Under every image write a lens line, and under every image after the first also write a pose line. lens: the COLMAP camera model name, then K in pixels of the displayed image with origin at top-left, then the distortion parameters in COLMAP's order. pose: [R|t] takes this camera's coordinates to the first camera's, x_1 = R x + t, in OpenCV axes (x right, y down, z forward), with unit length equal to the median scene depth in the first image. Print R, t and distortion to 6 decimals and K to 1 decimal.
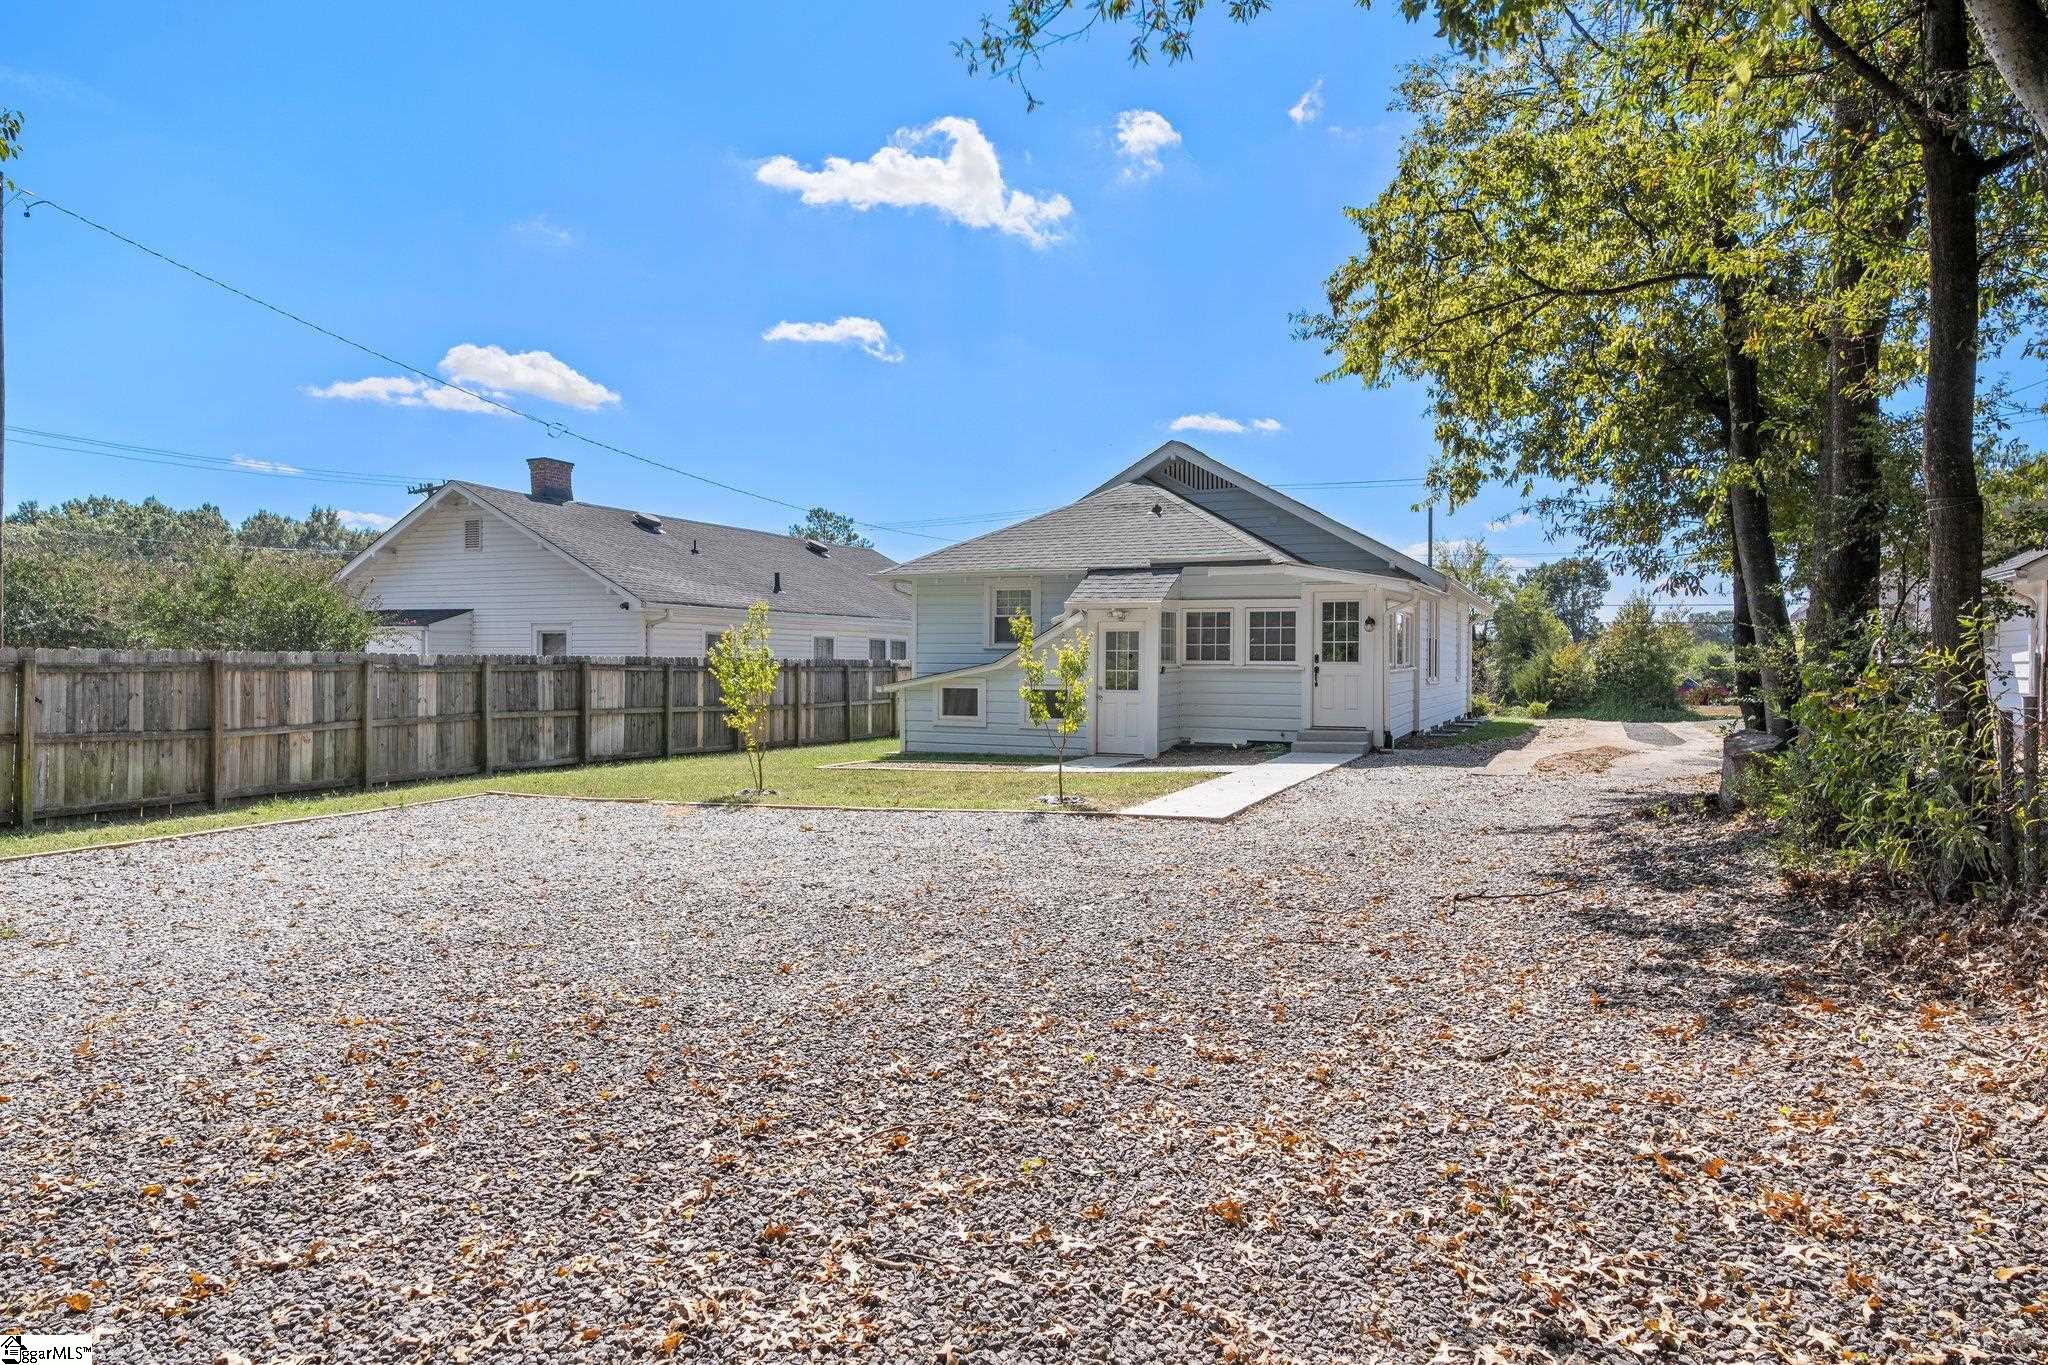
lens RADIAL K [[1228.9, 0, 1020.2], [0, 1228.9, 687.2], [0, 0, 1]] dist [-0.004727, -0.000106]
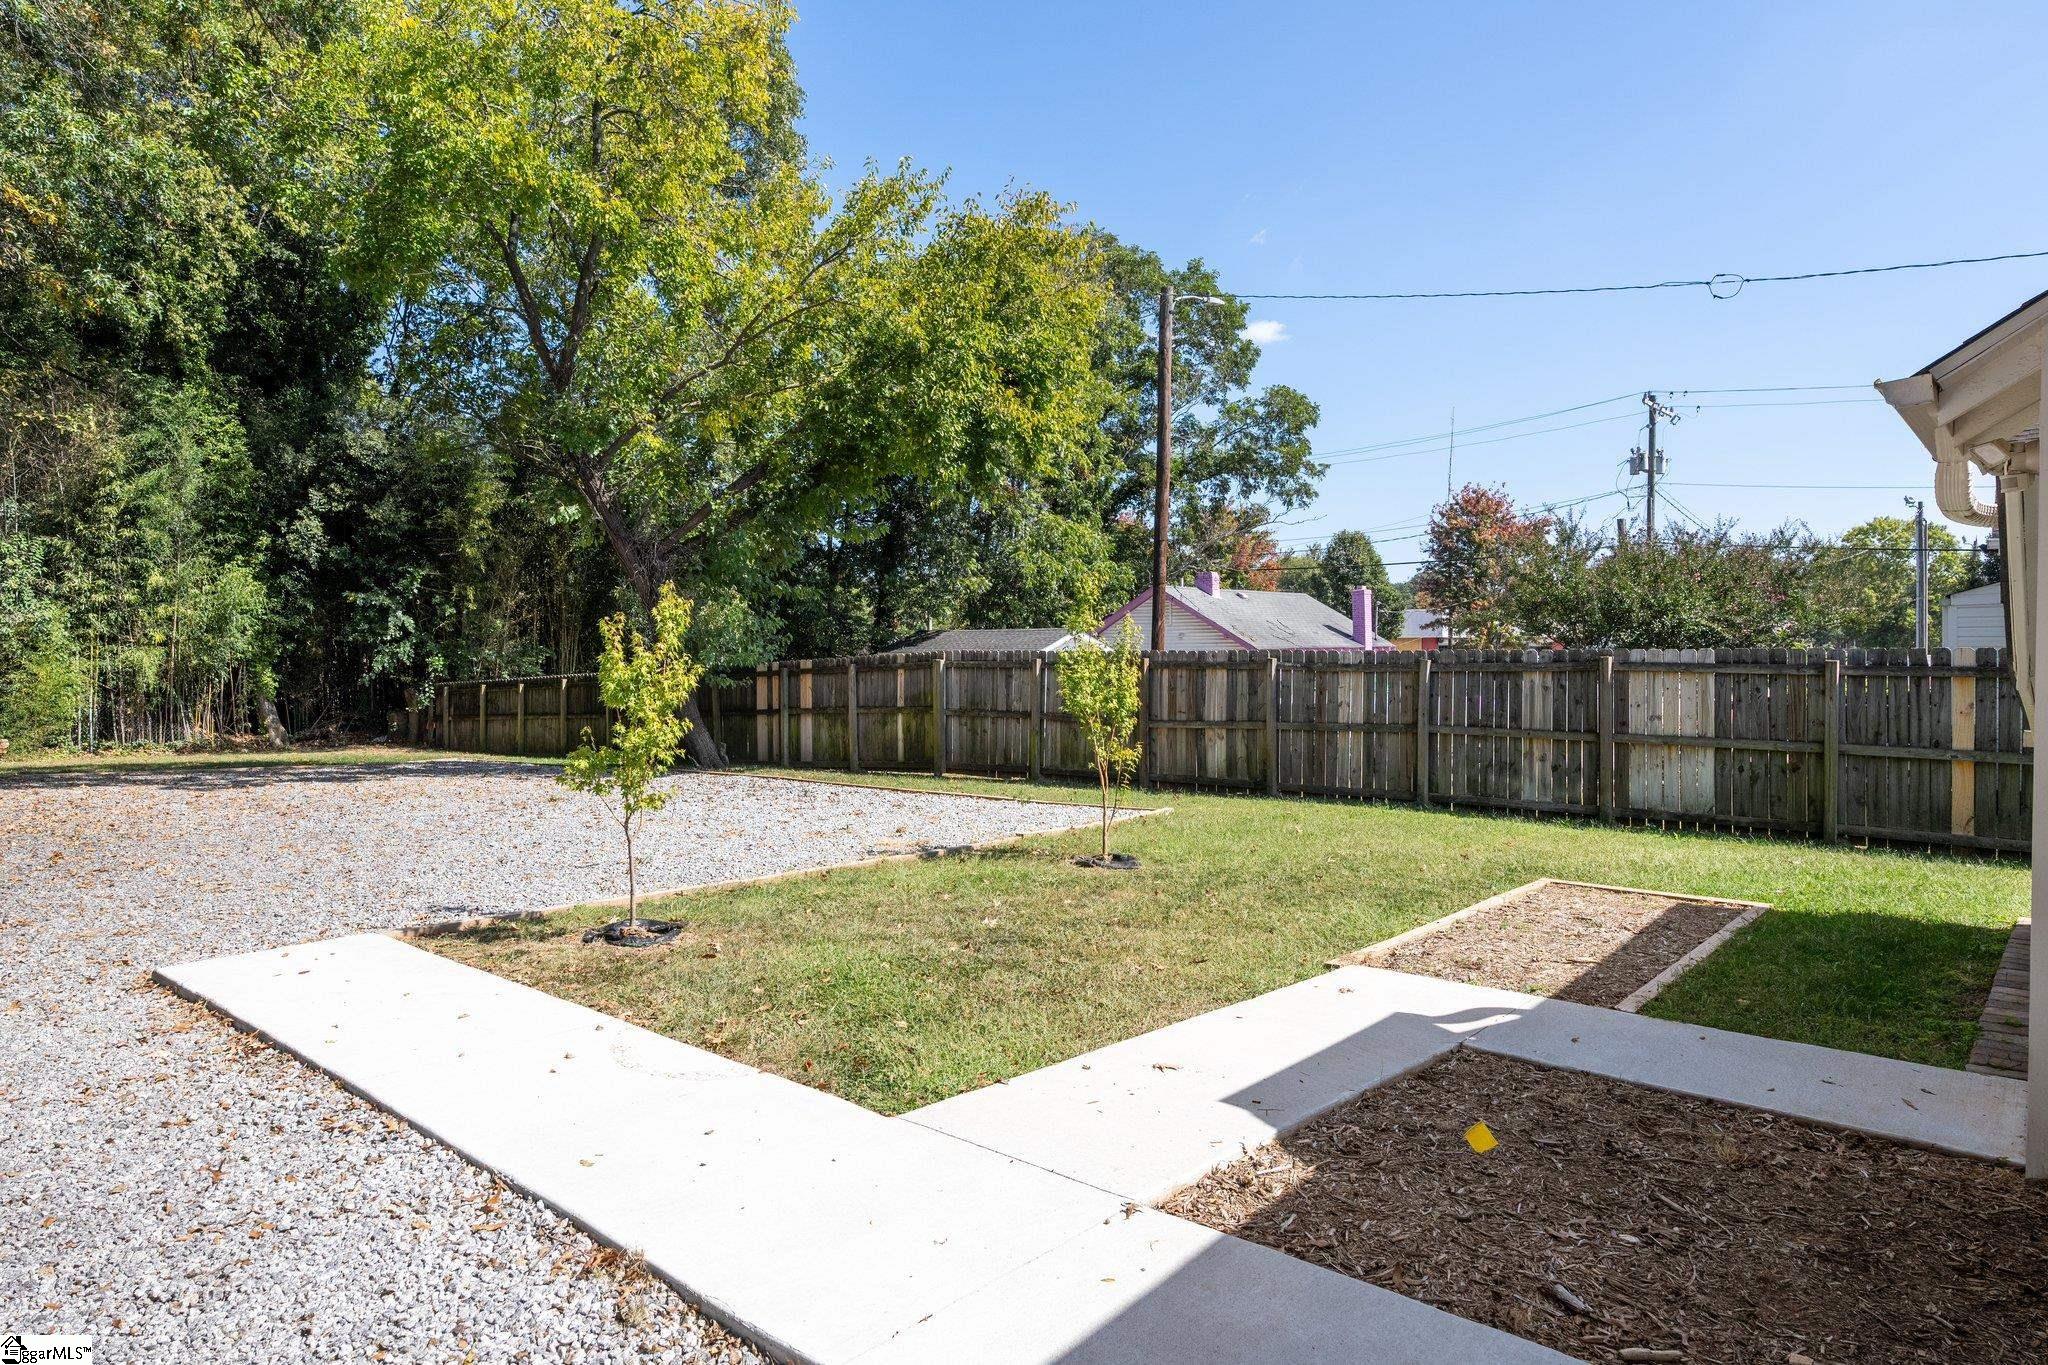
lens RADIAL K [[1191.7, 0, 1022.8], [0, 1191.7, 670.4], [0, 0, 1]] dist [0.001560, 0.000109]
pose [[-0.279098, 0.021709, -0.960017, 0.327014], [-0.007014, 0.999672, 0.024645, -0.027871], [0.960237, 0.013612, -0.278854, 0.881372]]
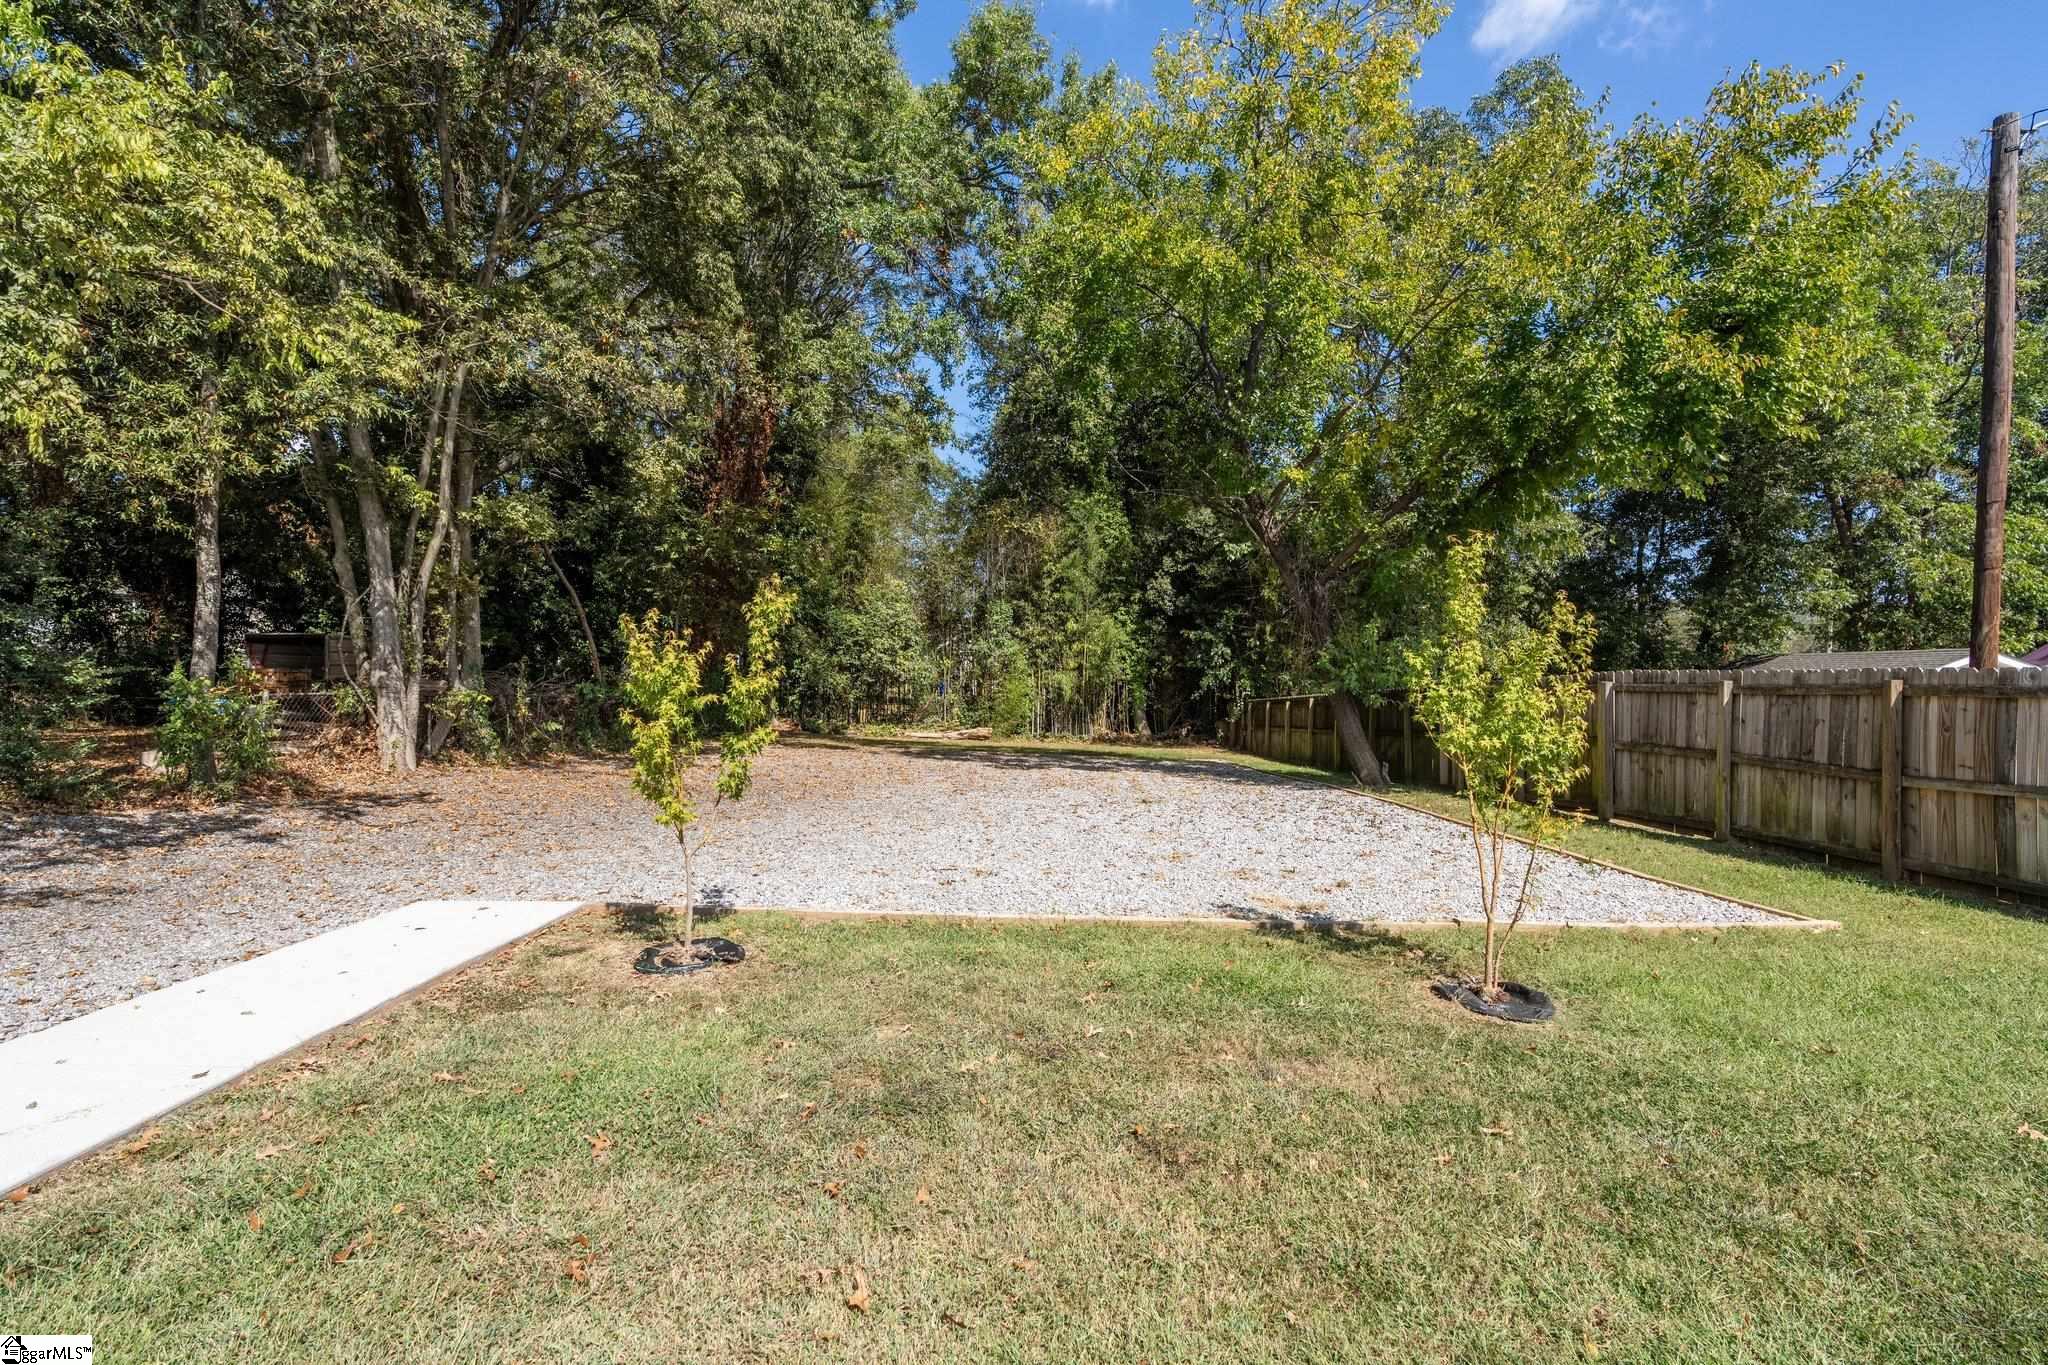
lens RADIAL K [[932.2, 0, 1024.7], [0, 932.2, 683.6], [0, 0, 1]] dist [0.000242, -0.000092]
pose [[-0.879439, 0.008414, -0.475937, 0.060719], [-0.001181, 0.999802, 0.019857, -0.023072], [0.476010, 0.018025, -0.879255, 0.916208]]
